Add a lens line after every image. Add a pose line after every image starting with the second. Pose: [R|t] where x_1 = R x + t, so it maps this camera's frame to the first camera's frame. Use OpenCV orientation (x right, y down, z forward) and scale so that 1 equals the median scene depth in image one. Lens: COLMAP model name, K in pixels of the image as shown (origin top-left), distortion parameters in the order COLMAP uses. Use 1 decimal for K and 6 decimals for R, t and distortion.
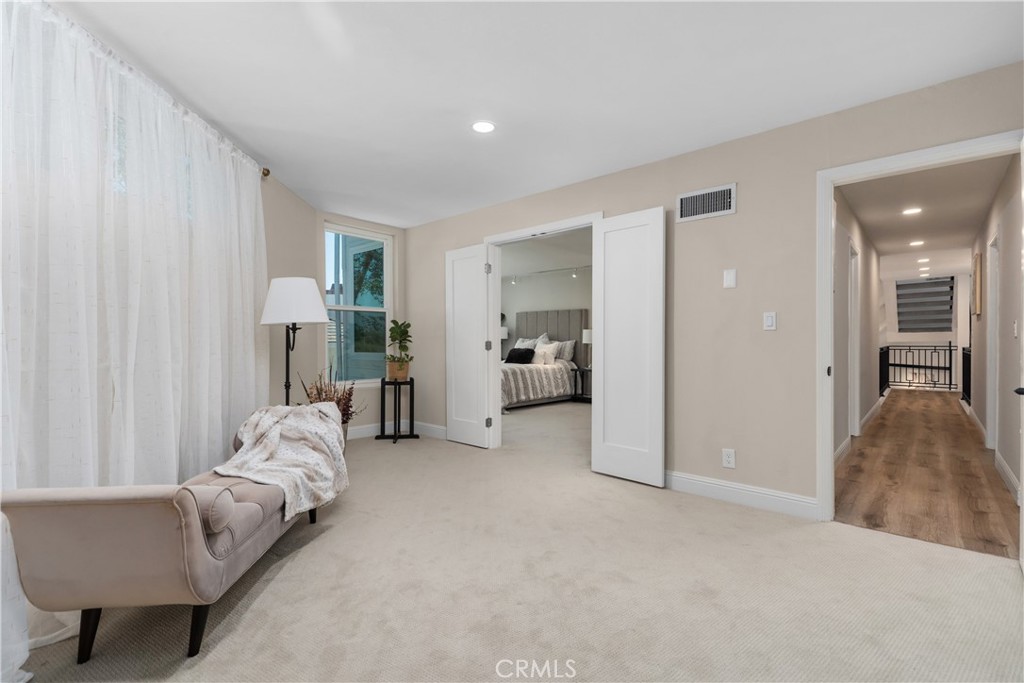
lens RADIAL K [[464.3, 0, 512.0], [0, 464.3, 341.5], [0, 0, 1]] dist [0.001228, -0.000003]
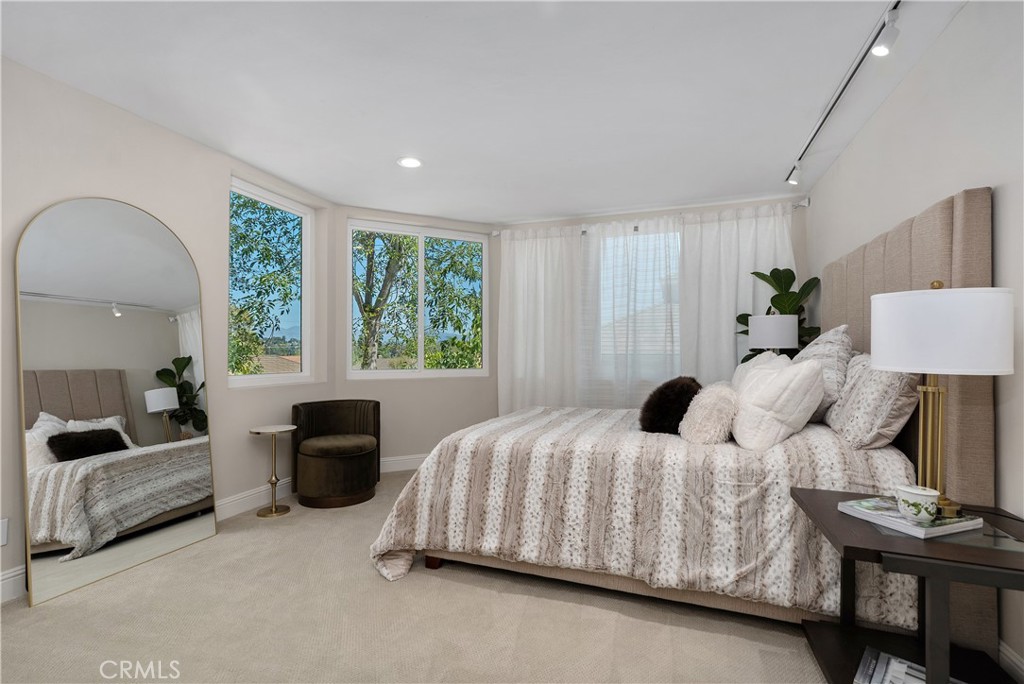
lens RADIAL K [[464.3, 0, 512.0], [0, 464.3, 342.0], [0, 0, 1]] dist [0.001228, -0.000003]
pose [[0.380417, -0.008047, -0.924780, 0.288623], [-0.000575, 0.999960, -0.008938, -0.008239], [0.924815, 0.003931, 0.380397, 0.823976]]
